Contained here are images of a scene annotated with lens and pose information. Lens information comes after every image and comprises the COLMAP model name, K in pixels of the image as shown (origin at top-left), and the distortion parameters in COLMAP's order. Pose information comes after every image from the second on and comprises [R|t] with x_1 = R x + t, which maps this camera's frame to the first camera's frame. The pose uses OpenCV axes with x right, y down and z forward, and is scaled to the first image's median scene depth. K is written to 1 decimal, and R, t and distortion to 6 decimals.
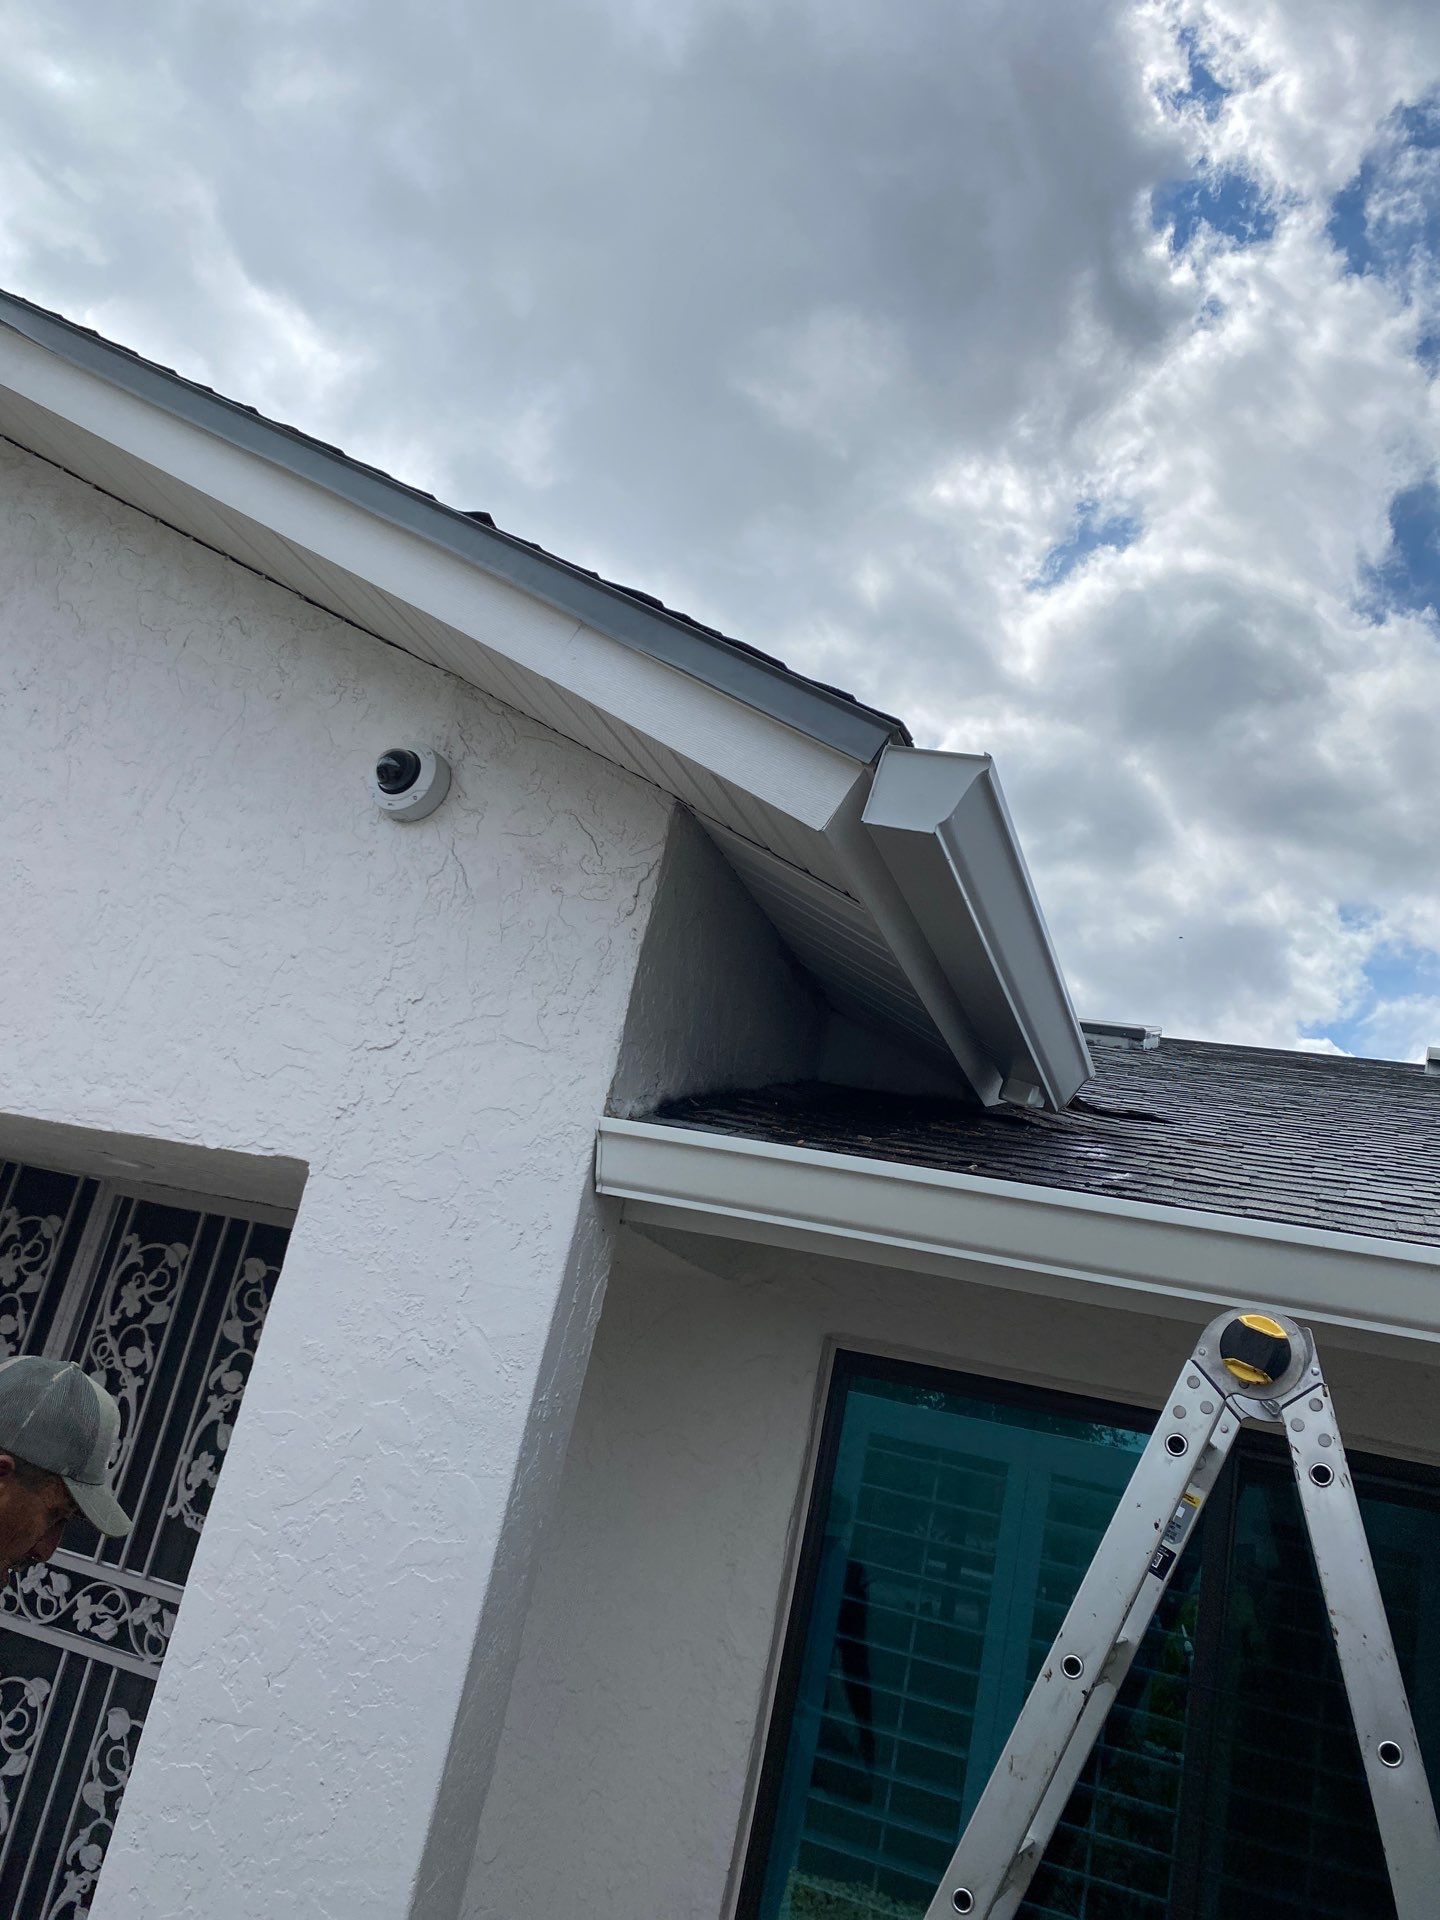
lens RADIAL K [[1362.5, 0, 745.2], [0, 1362.5, 963.7], [0, 0, 1]] dist [0.002091, -0.042755]
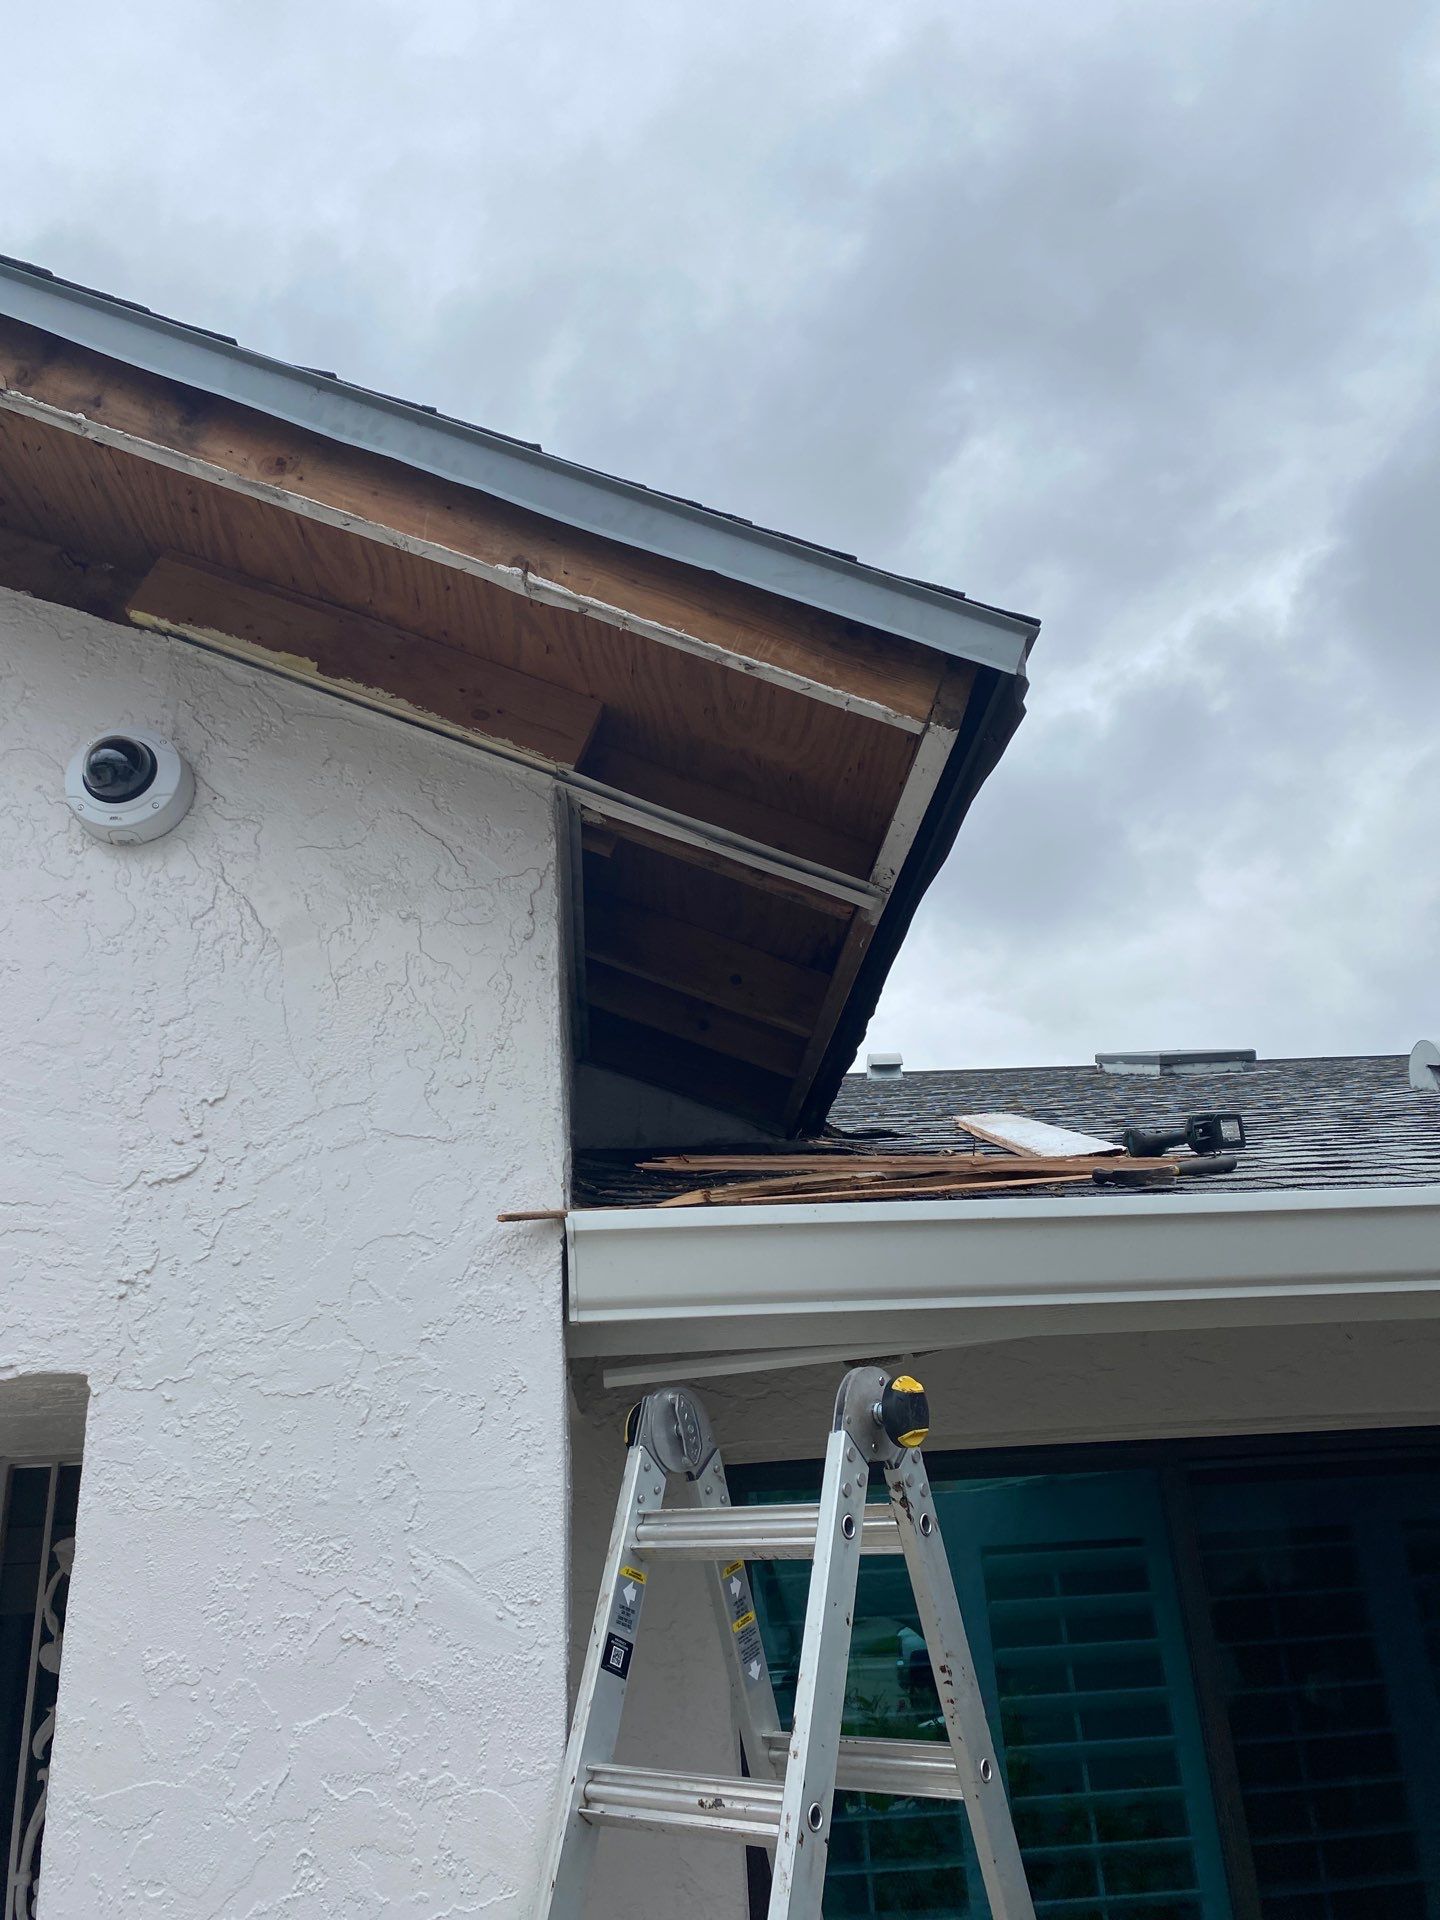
lens RADIAL K [[1362.5, 0, 708.1], [0, 1362.5, 968.6], [0, 0, 1]] dist [0.002091, -0.042755]
pose [[0.899130, -0.102476, 0.425517, -0.297128], [0.123908, 0.992029, -0.022915, 0.008293], [-0.419777, 0.073328, 0.904660, 0.283356]]
